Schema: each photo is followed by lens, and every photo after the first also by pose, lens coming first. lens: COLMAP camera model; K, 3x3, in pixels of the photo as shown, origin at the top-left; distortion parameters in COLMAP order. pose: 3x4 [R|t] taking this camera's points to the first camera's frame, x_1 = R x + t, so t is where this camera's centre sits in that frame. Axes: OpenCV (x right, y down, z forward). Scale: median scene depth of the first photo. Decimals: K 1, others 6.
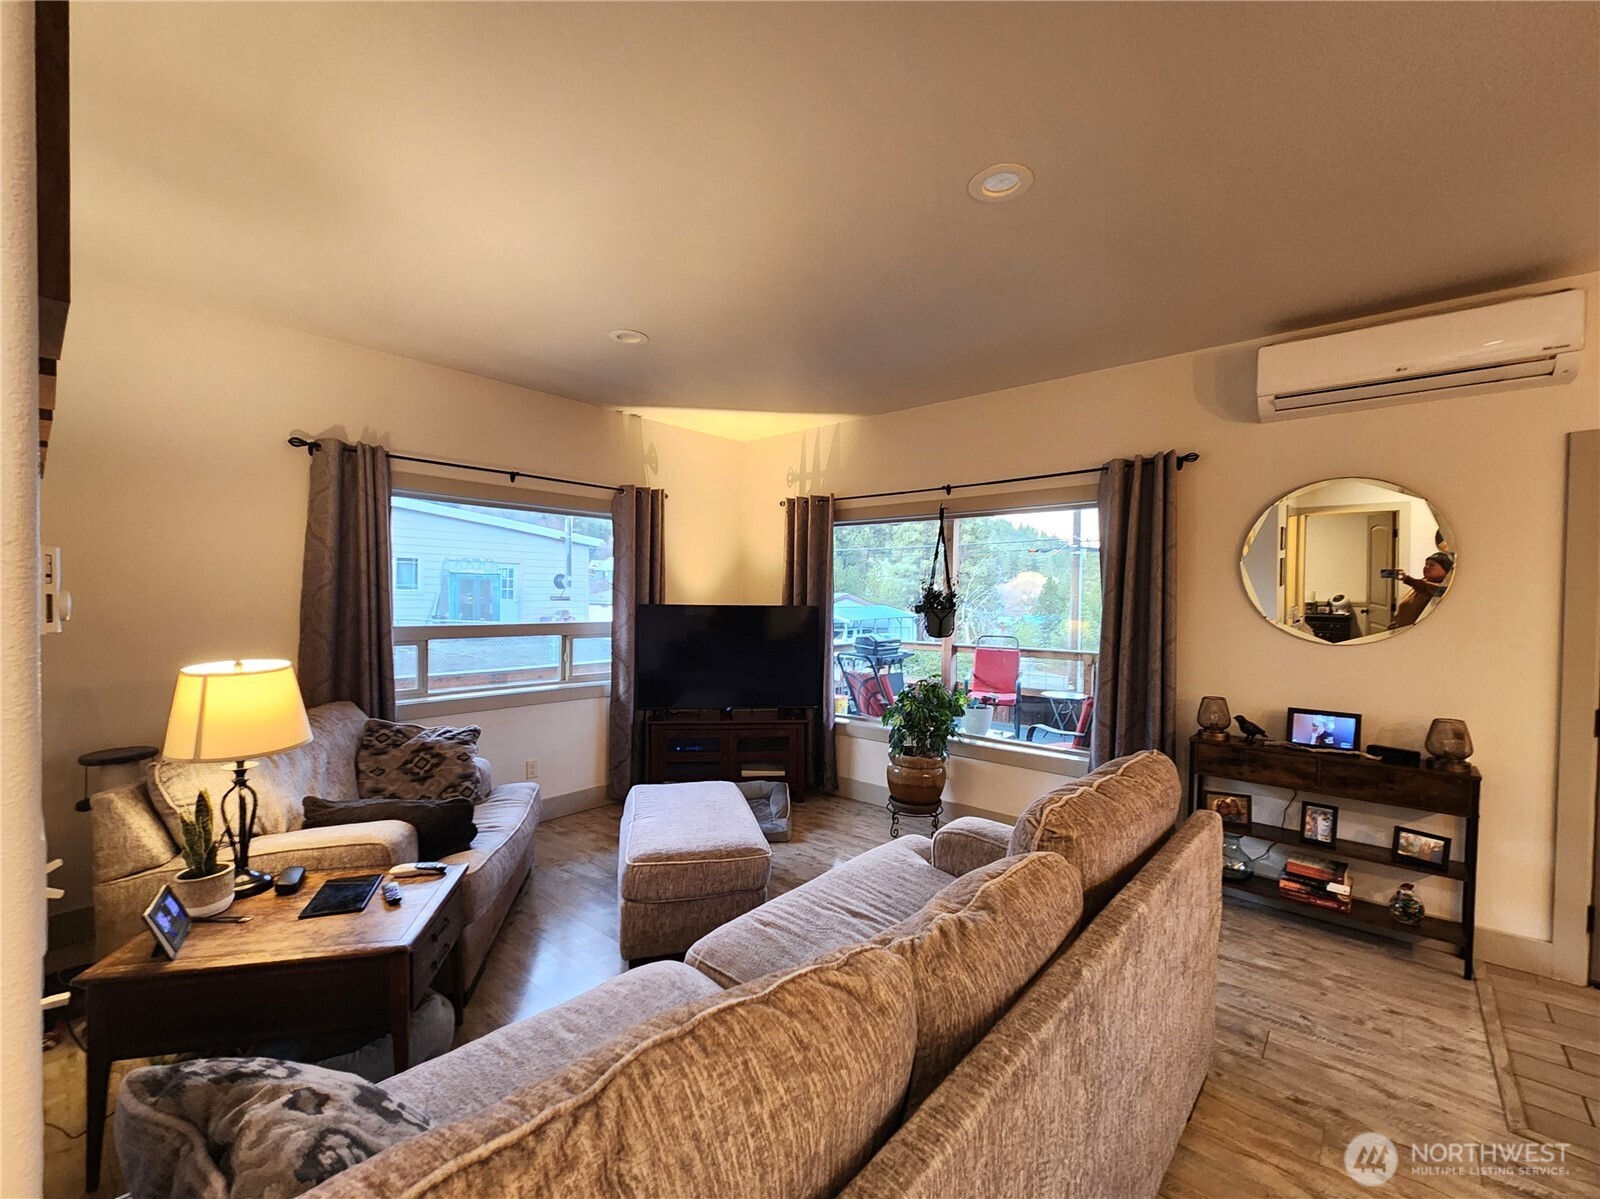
lens RADIAL K [[674.9, 0, 803.5], [0, 674.9, 607.3], [0, 0, 1]] dist [-0.000186, -0.000047]
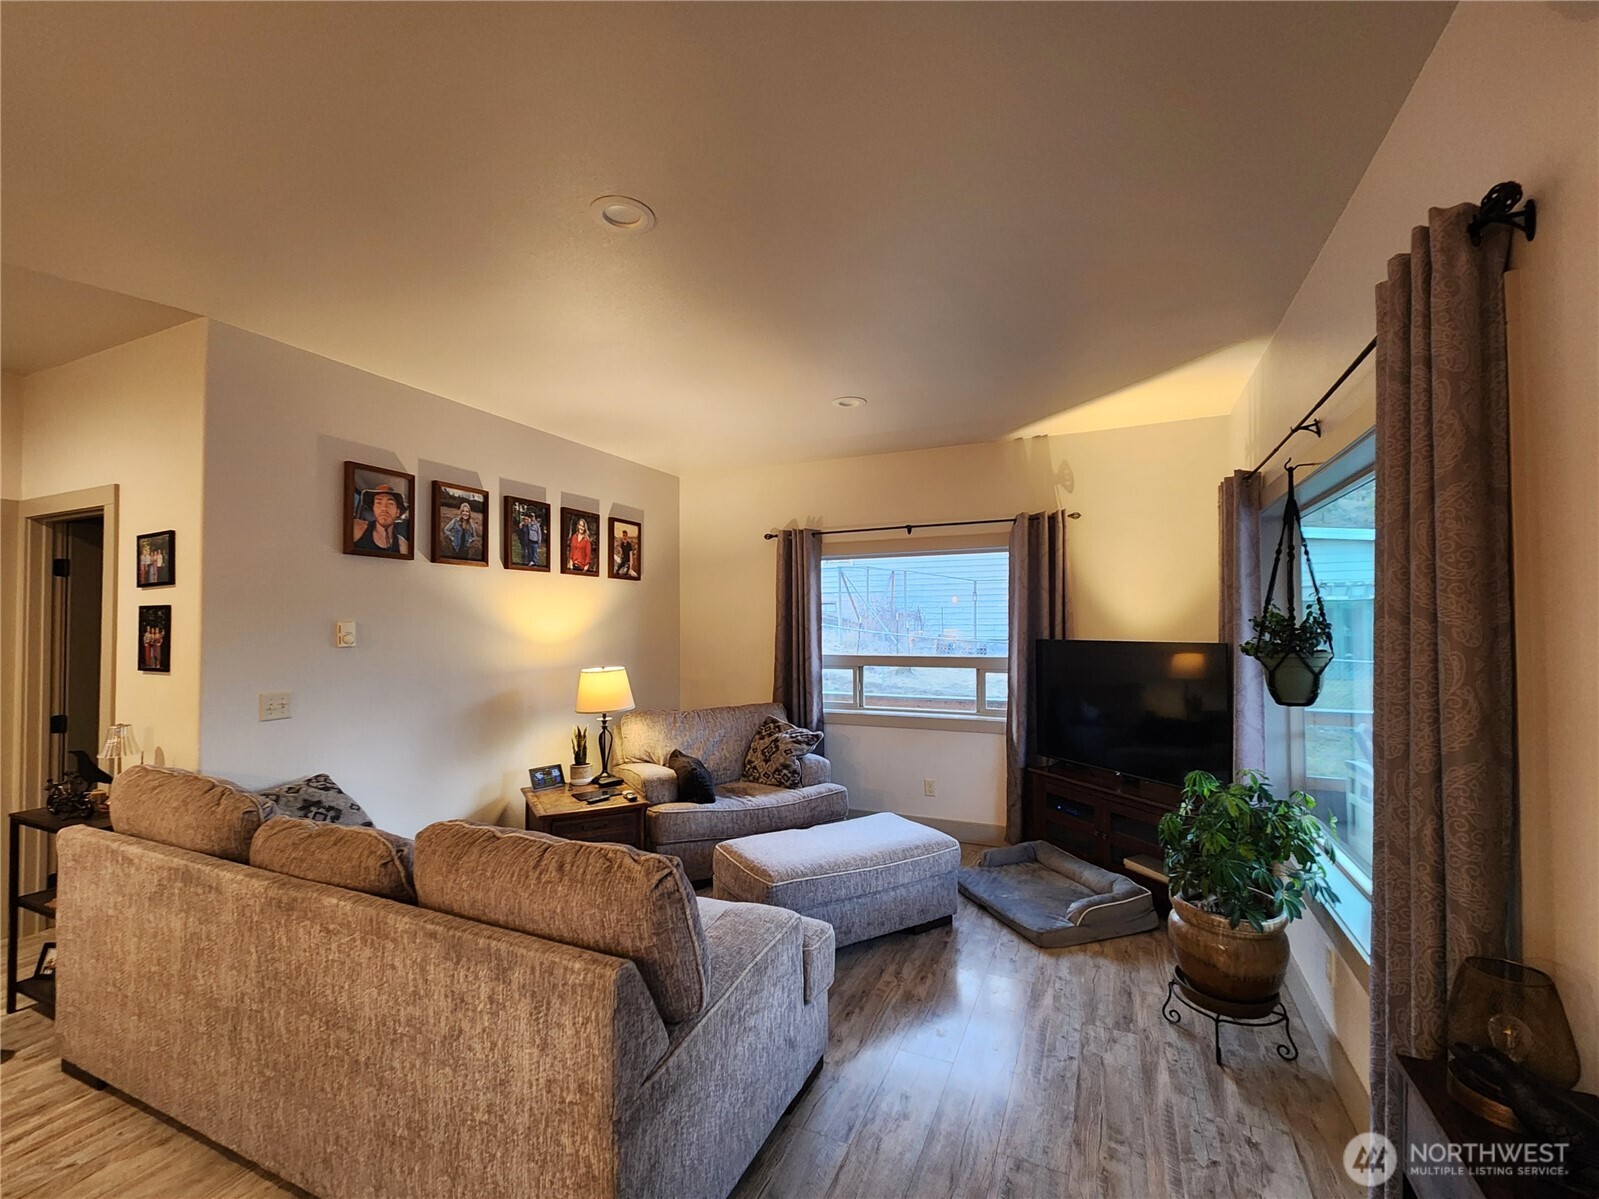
lens RADIAL K [[679.4, 0, 804.1], [0, 679.4, 608.9], [0, 0, 1]] dist [0.001531, 0.000243]
pose [[0.280447, -0.036243, -0.959185, 0.573294], [-0.006273, 0.999196, -0.039589, -0.007371], [0.959849, 0.017119, 0.279994, 0.444614]]
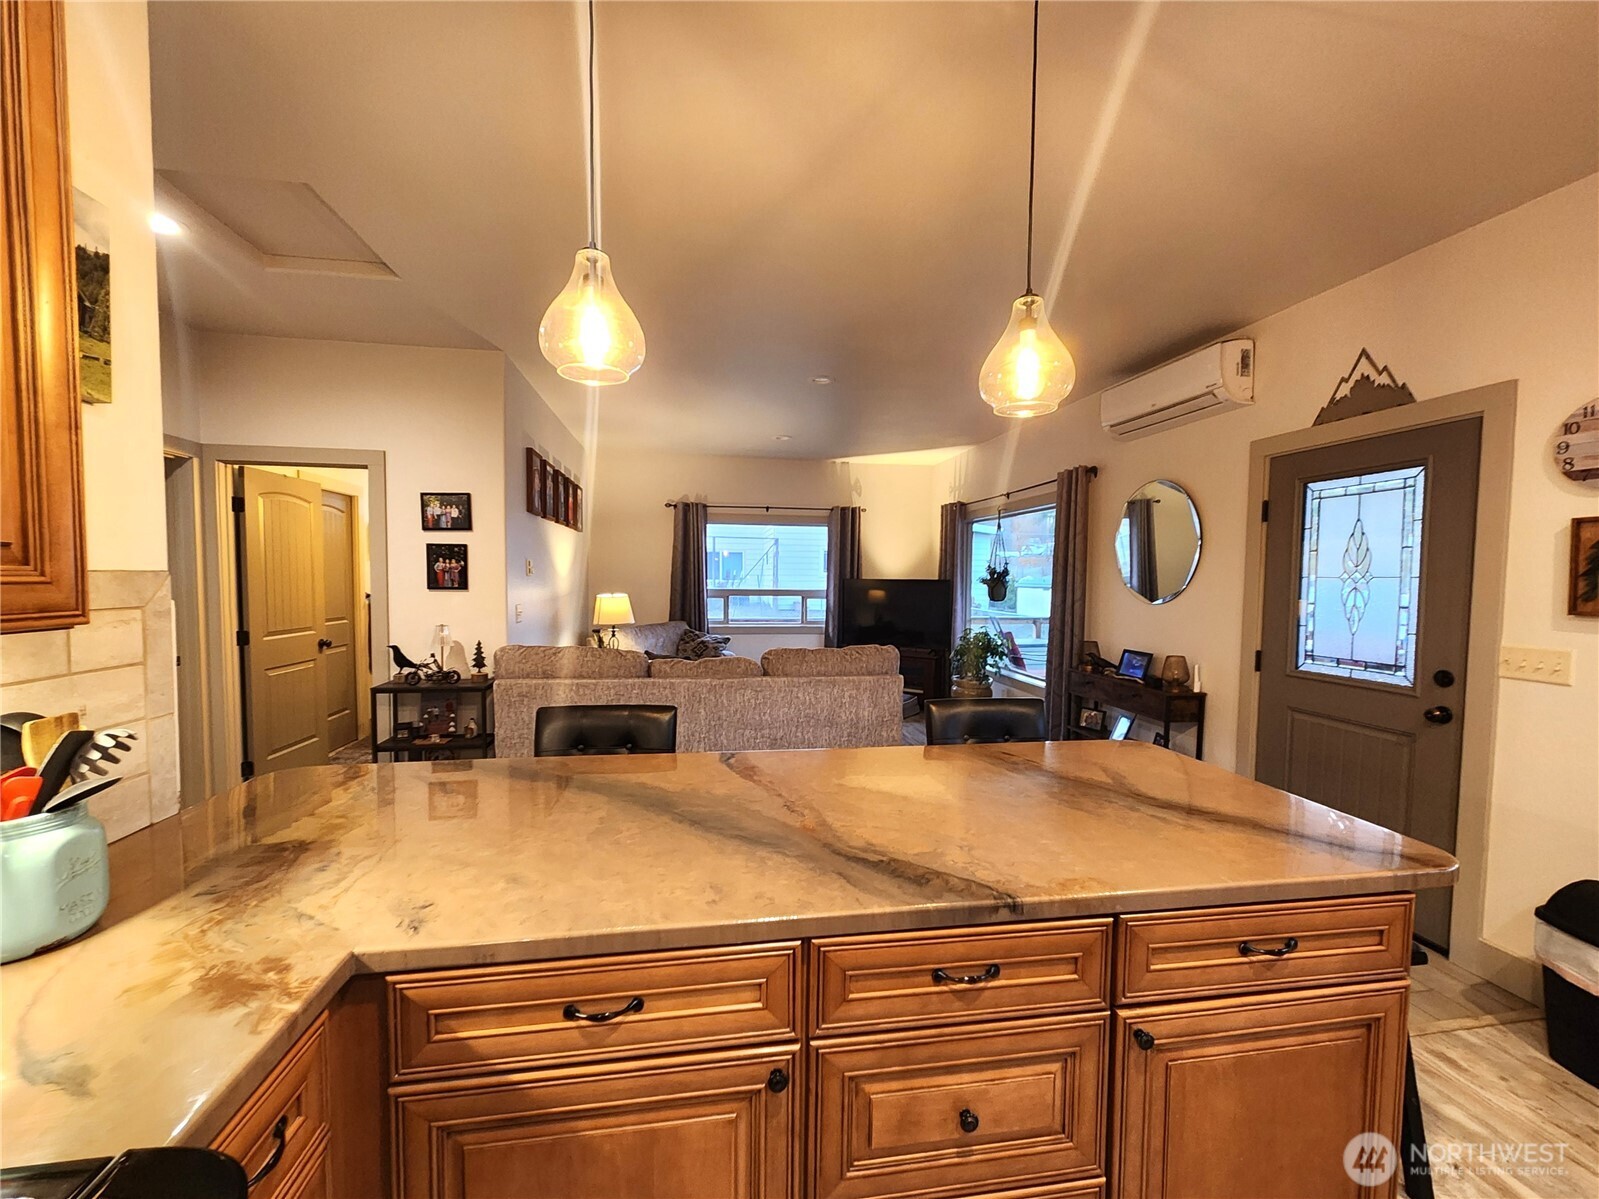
lens RADIAL K [[679.4, 0, 804.1], [0, 679.4, 608.9], [0, 0, 1]] dist [0.001531, 0.000243]
pose [[0.774060, 0.026725, -0.632548, 0.739031], [-0.011741, 0.999543, 0.027862, 0.023310], [0.633003, -0.014140, 0.774020, -0.336532]]
